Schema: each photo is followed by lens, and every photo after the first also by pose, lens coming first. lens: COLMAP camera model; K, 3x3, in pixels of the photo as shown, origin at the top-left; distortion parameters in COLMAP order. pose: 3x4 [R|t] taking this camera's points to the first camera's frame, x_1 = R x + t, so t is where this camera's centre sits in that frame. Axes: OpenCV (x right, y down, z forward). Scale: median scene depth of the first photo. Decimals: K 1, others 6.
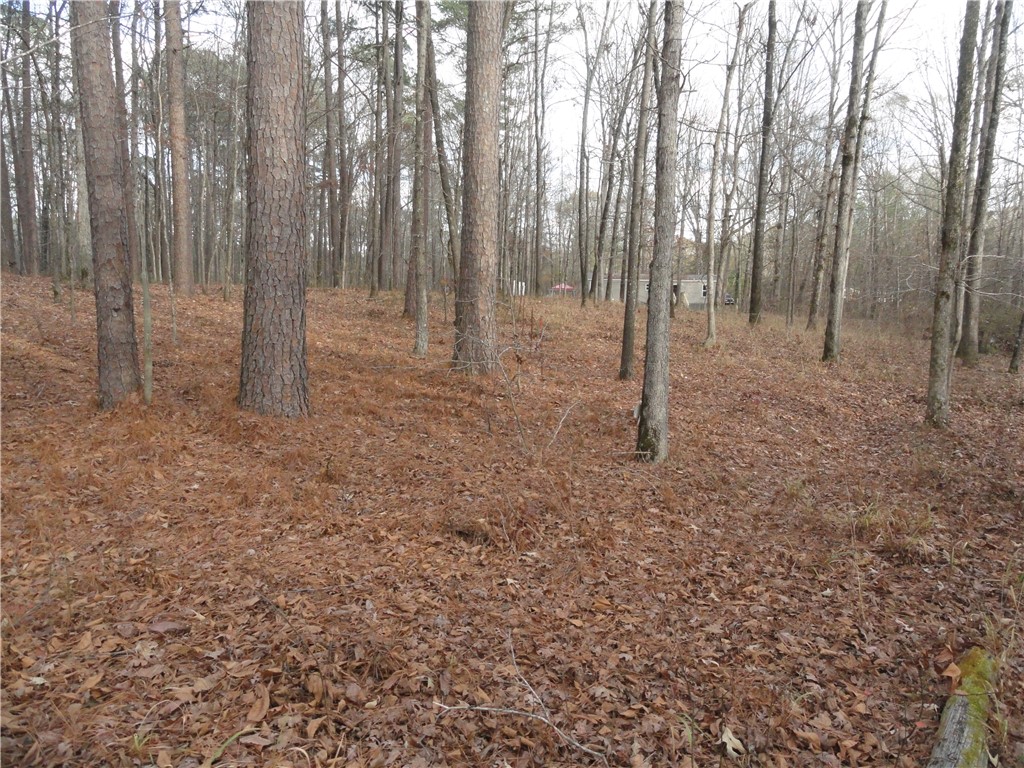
lens RADIAL K [[695.8, 0, 512.0], [0, 695.8, 384.0], [0, 0, 1]] dist [0.002226, 0.001825]
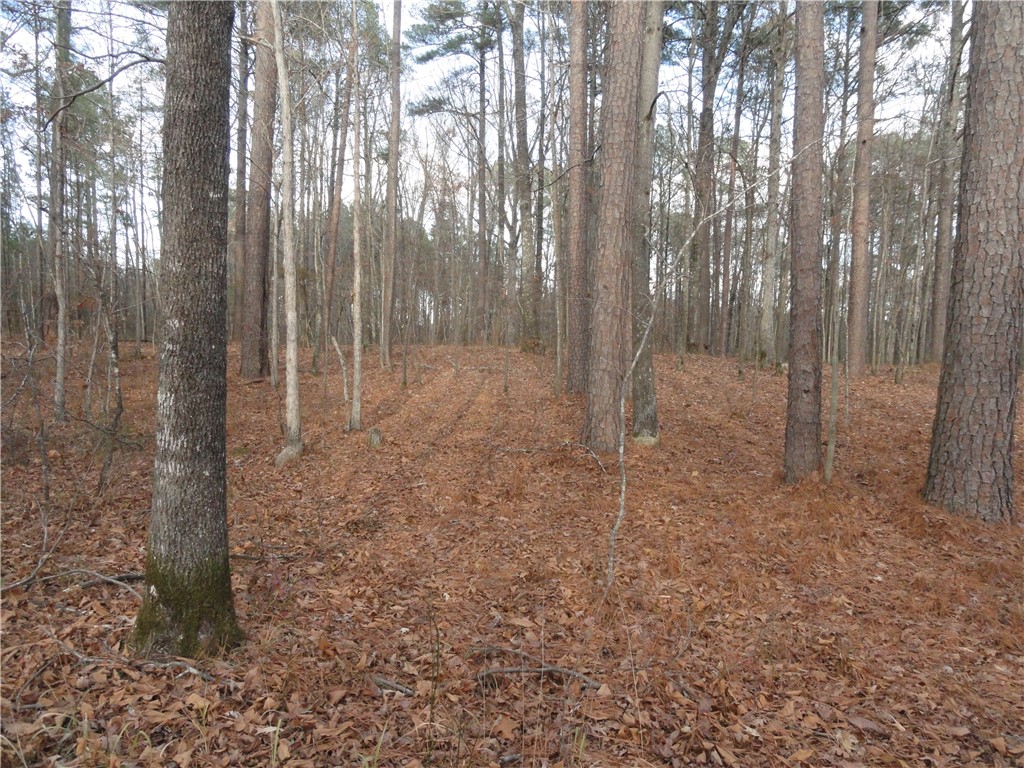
lens RADIAL K [[695.8, 0, 512.0], [0, 695.8, 384.0], [0, 0, 1]] dist [0.002226, 0.001825]
pose [[0.666390, 0.032129, -0.744911, -0.089753], [-0.110979, 0.992216, -0.056485, -0.009245], [0.737298, 0.120311, 0.664768, -0.049444]]
